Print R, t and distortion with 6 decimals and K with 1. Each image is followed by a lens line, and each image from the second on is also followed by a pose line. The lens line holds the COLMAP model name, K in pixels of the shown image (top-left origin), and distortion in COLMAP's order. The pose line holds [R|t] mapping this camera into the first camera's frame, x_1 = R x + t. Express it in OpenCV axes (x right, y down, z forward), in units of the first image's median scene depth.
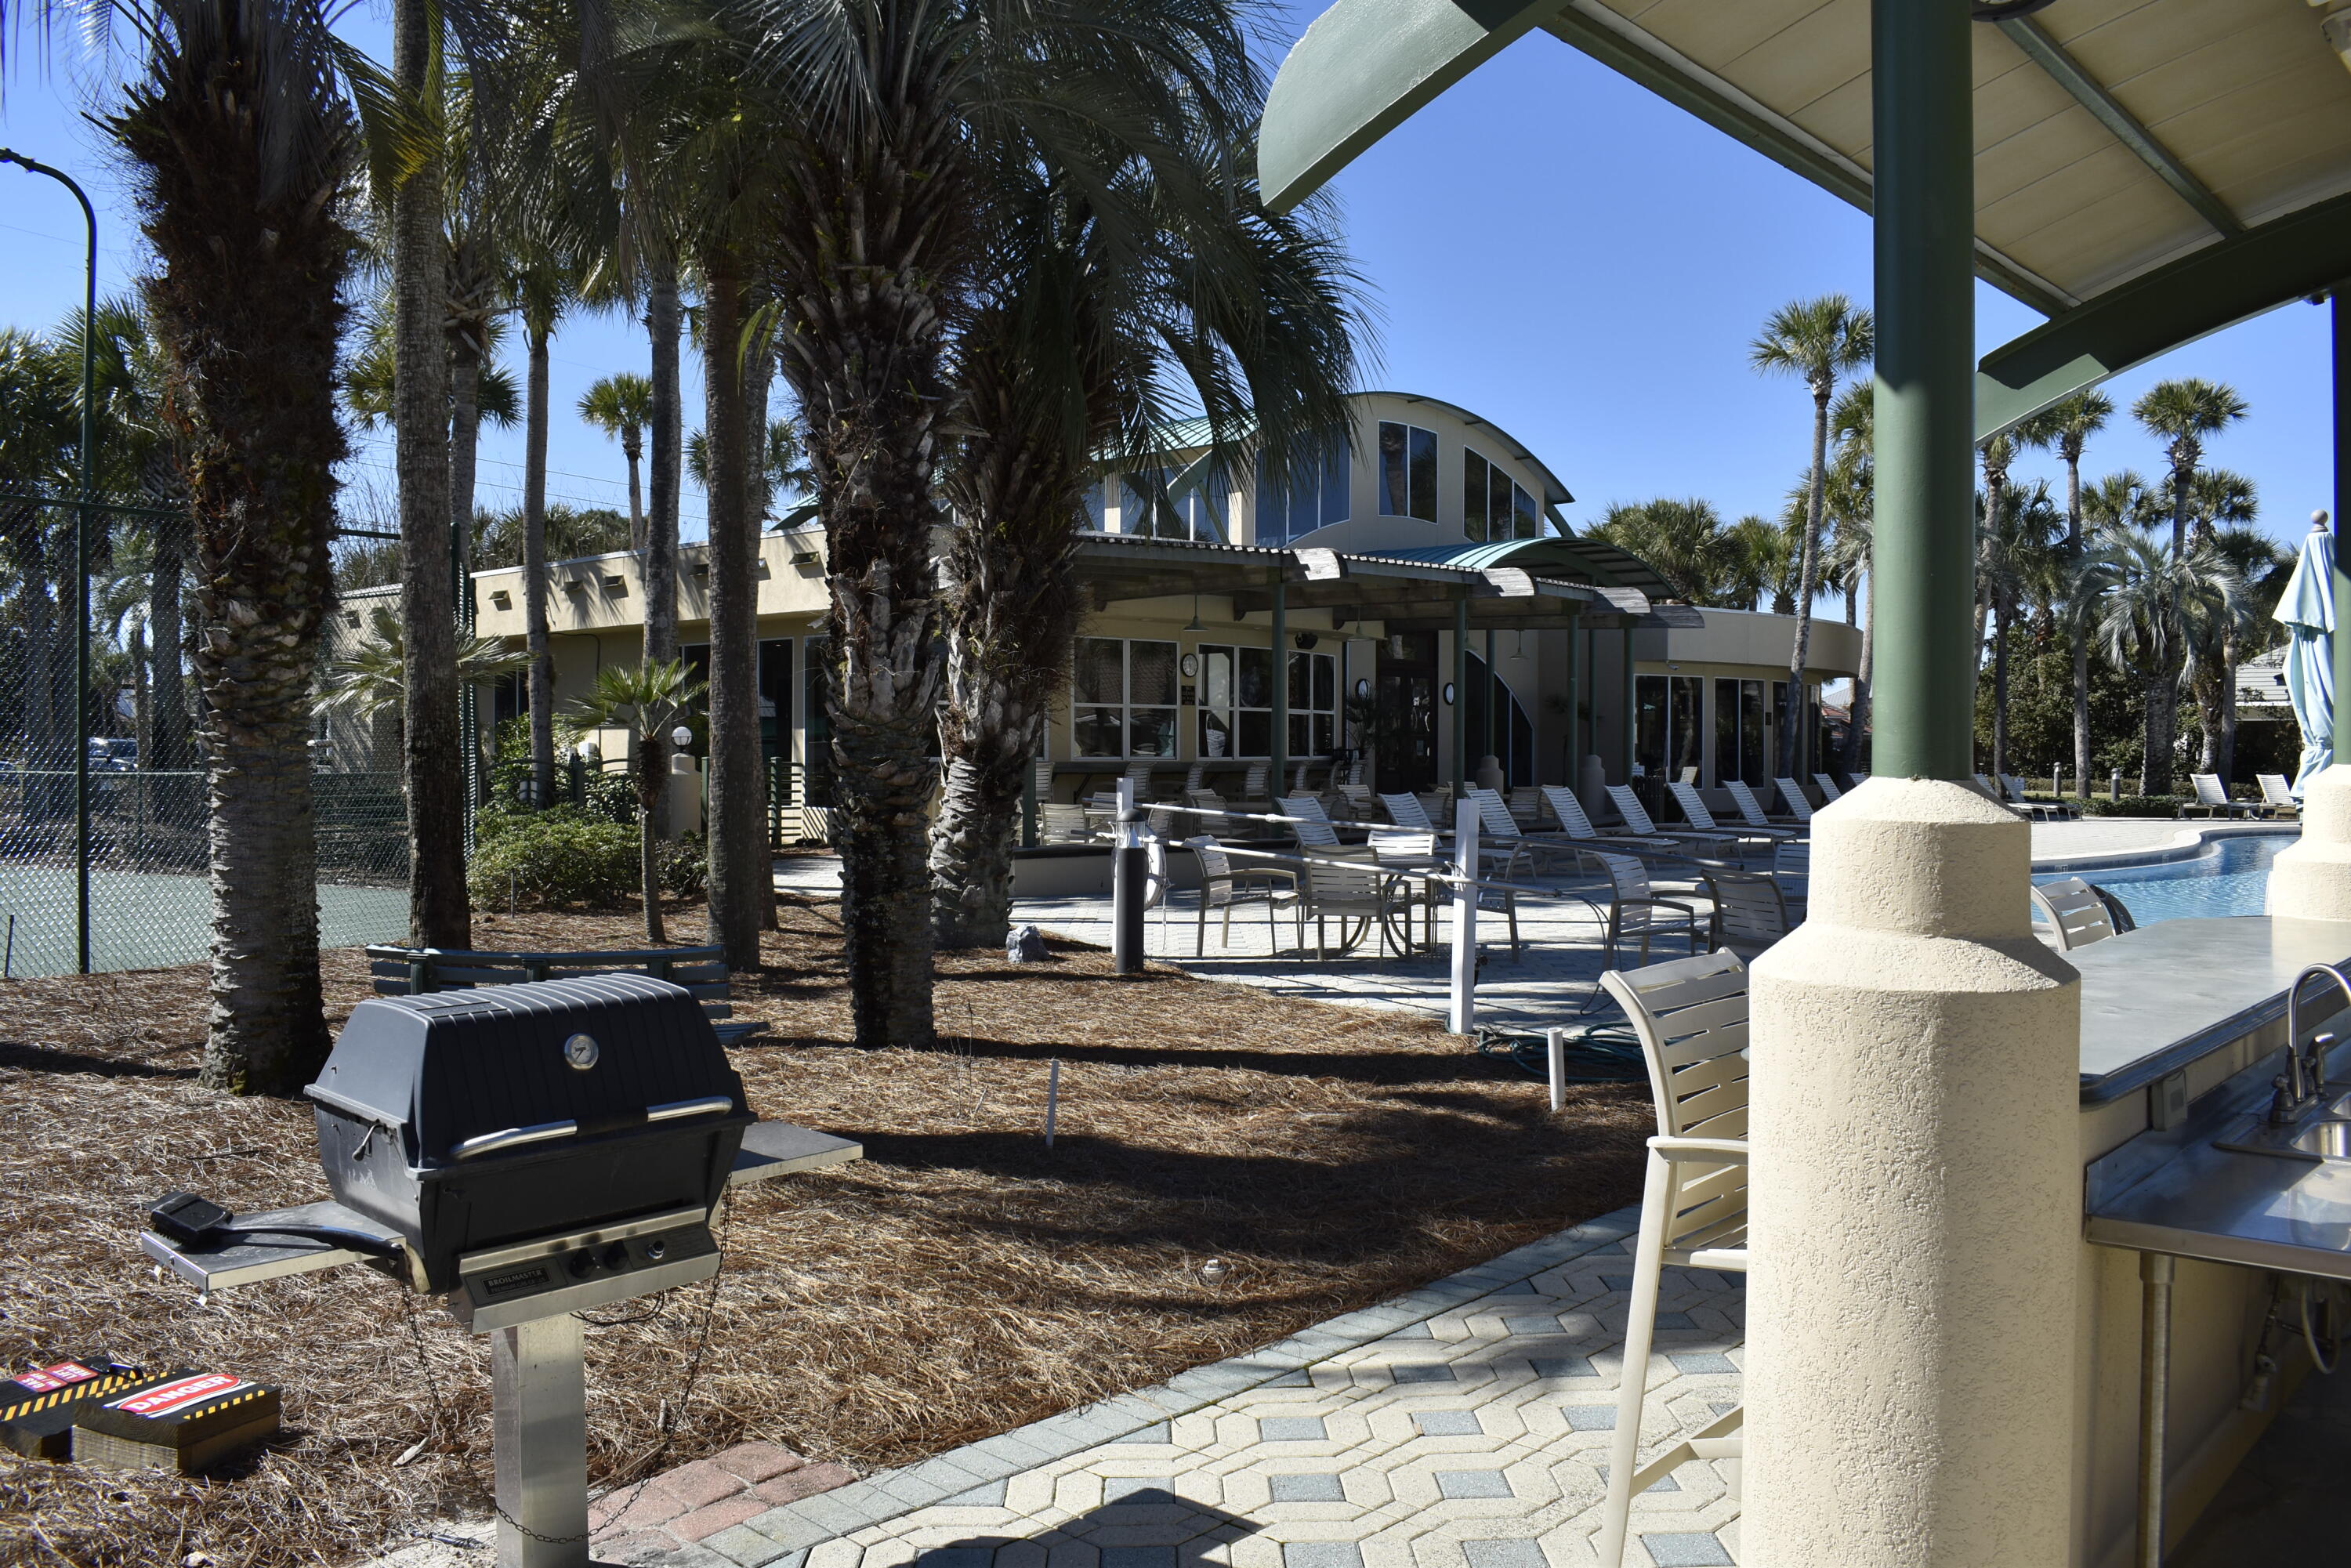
lens RADIAL K [[1839.2, 0, 1177.3], [0, 1839.2, 774.9], [0, 0, 1]] dist [-0.099054, 0.019261]
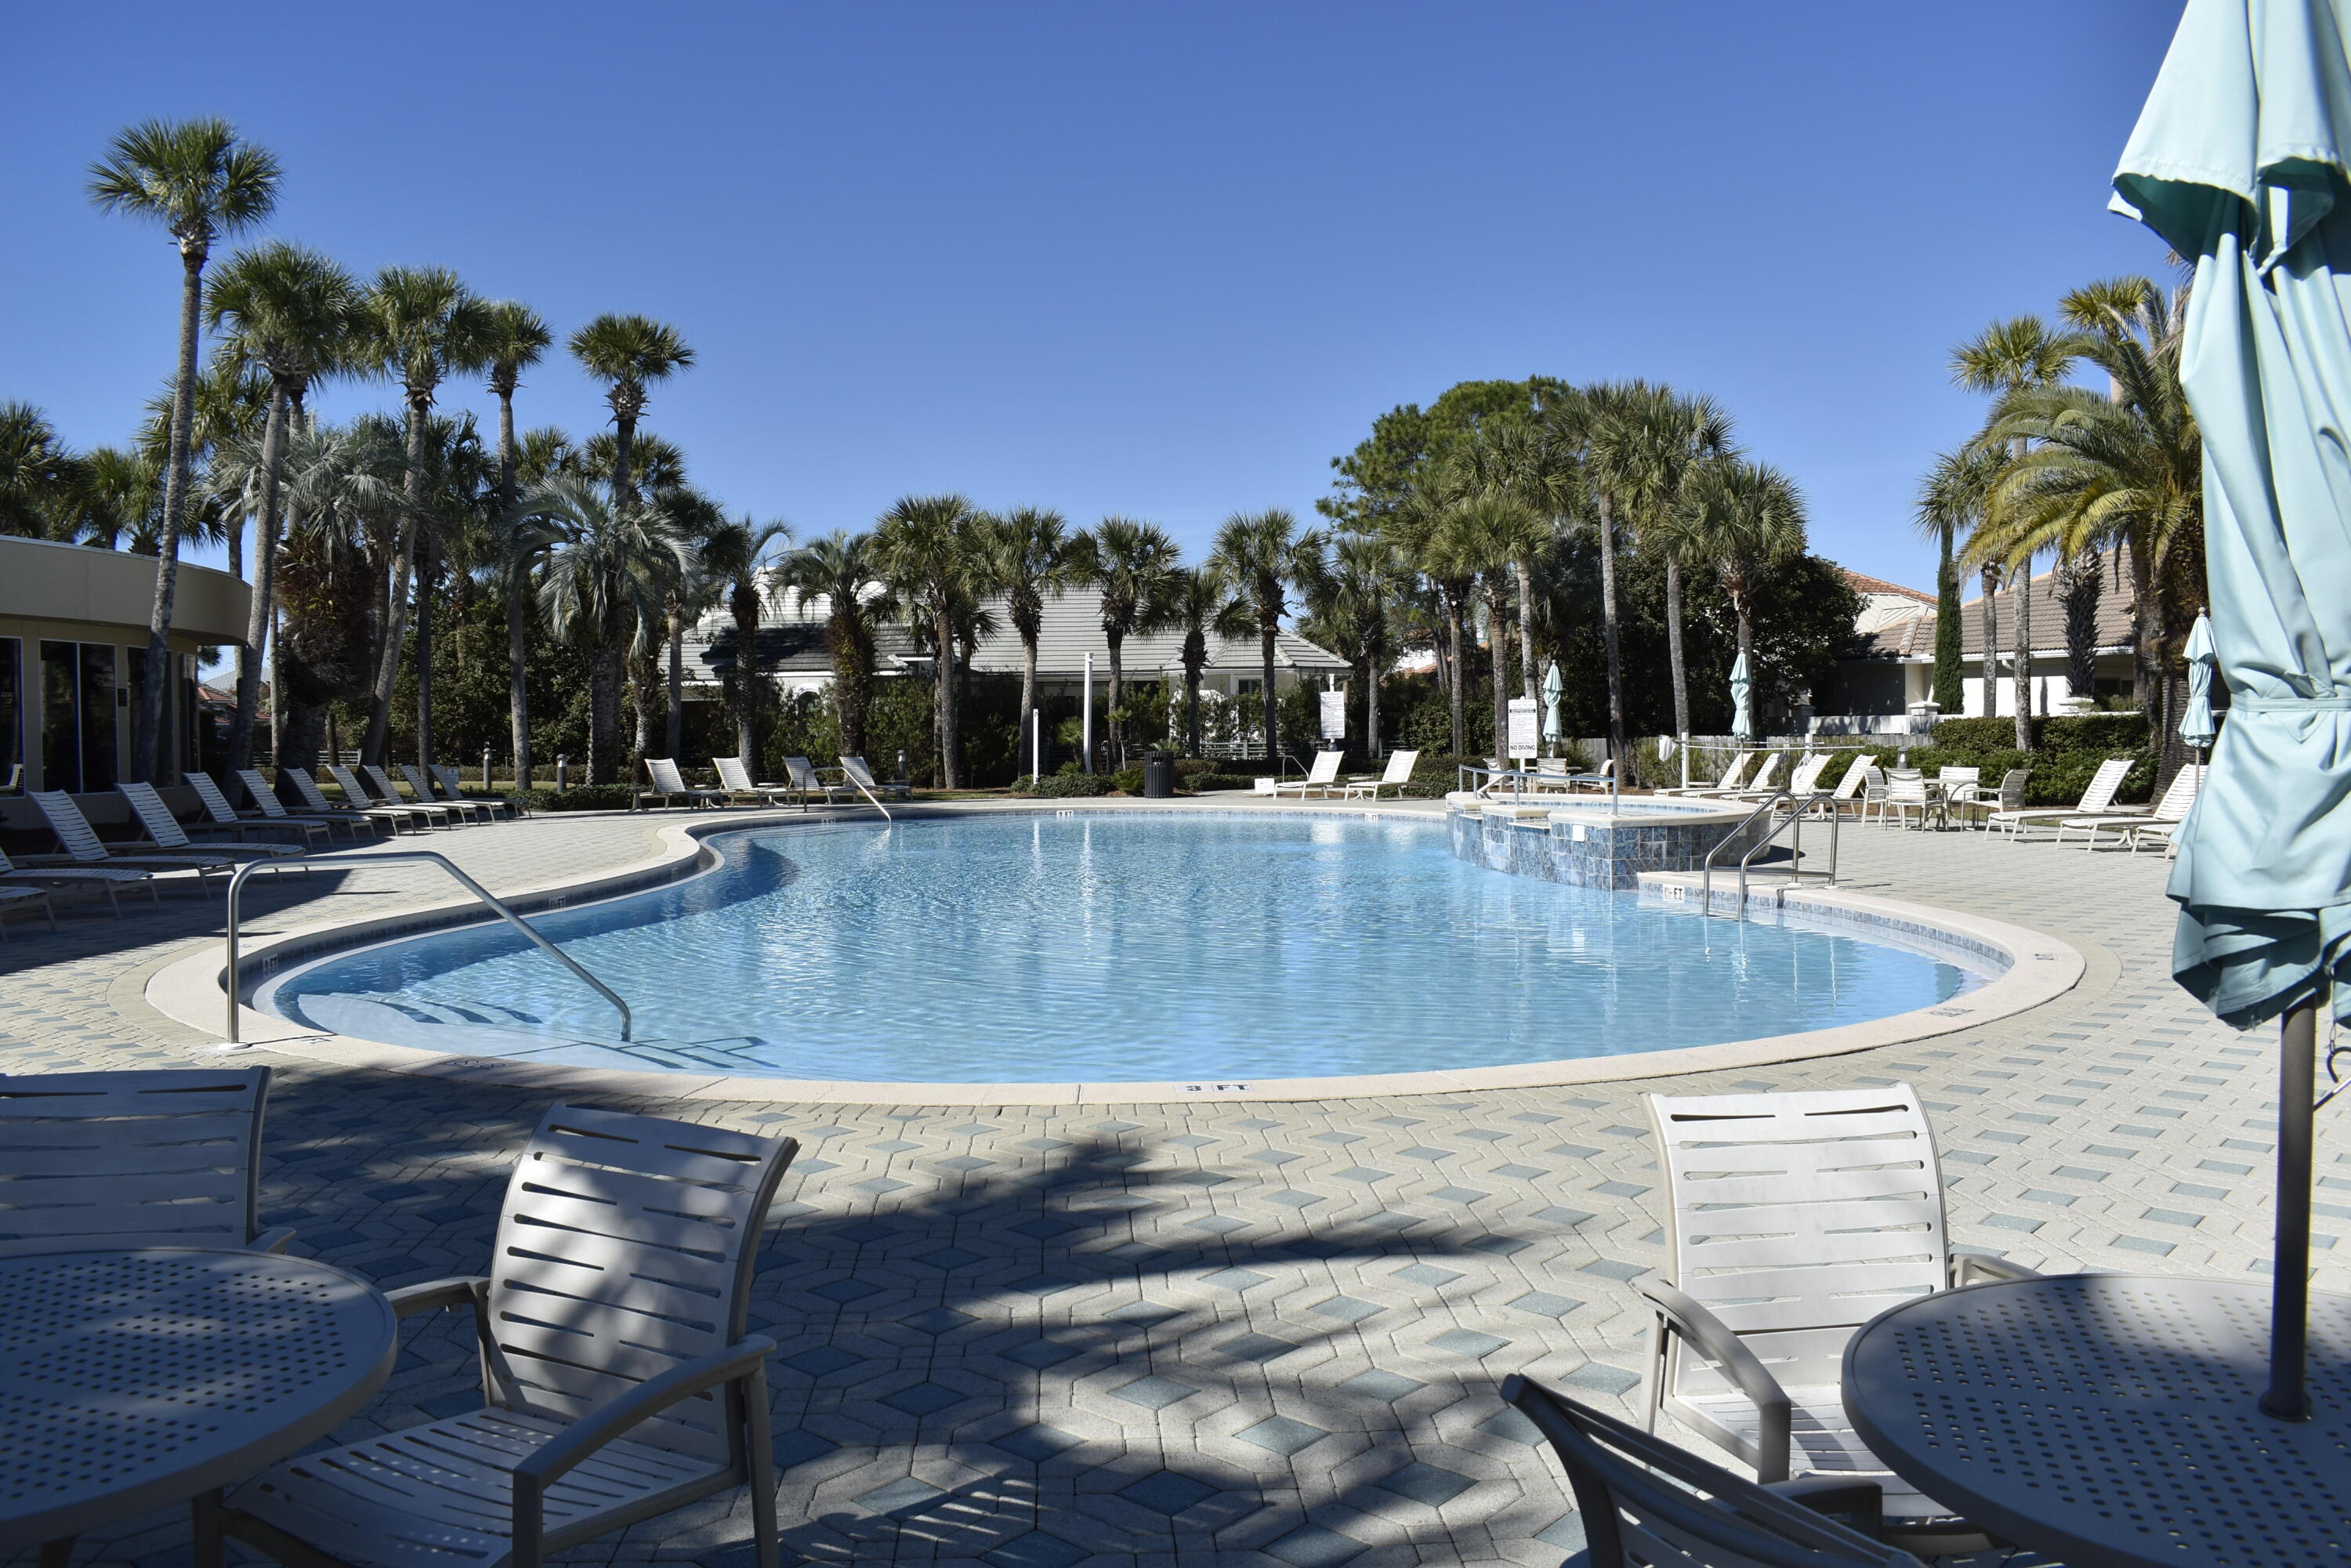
lens RADIAL K [[1839.2, 0, 1177.3], [0, 1839.2, 774.9], [0, 0, 1]] dist [-0.099054, 0.019261]
pose [[0.669100, -0.028413, 0.742629, 0.182413], [0.022377, 0.999586, 0.018082, -0.007595], [-0.742836, 0.004519, 0.669458, 0.490260]]
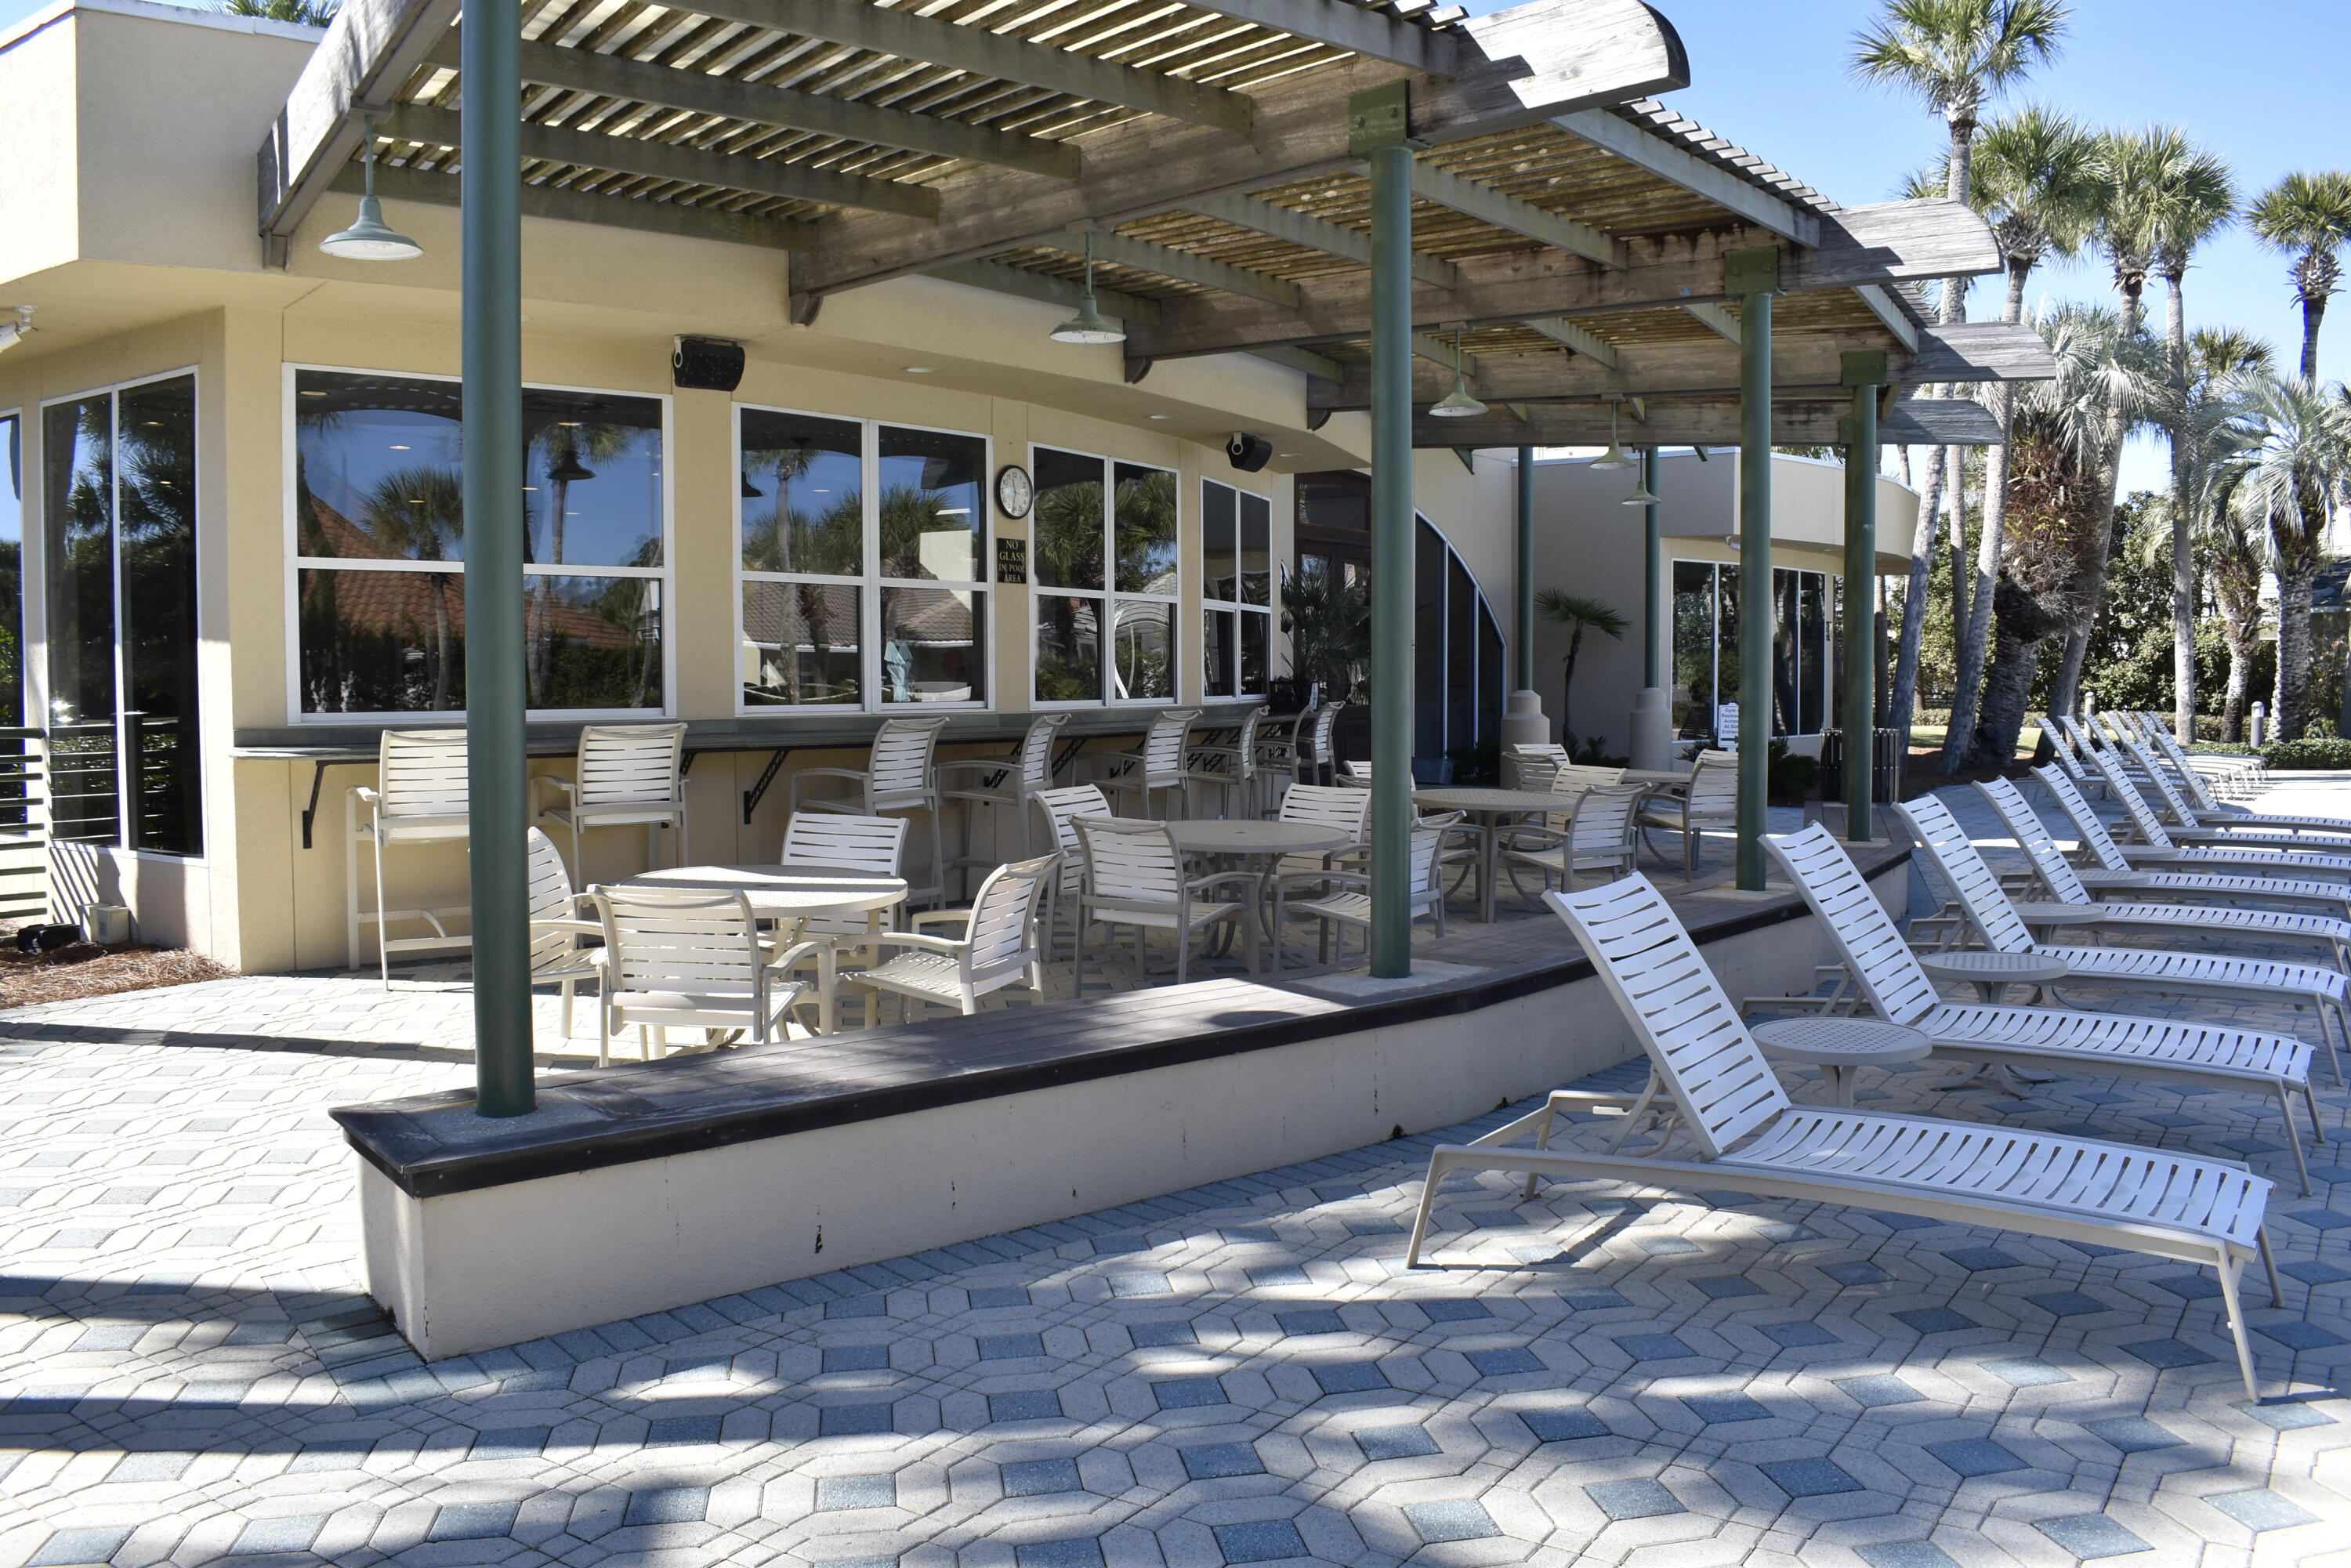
lens RADIAL K [[1839.2, 0, 1177.3], [0, 1839.2, 774.9], [0, 0, 1]] dist [-0.099054, 0.019261]
pose [[0.988123, -0.013568, 0.153064, -0.035499], [0.007526, 0.999172, 0.039984, -0.015639], [-0.153480, -0.038357, 0.987407, 0.902961]]
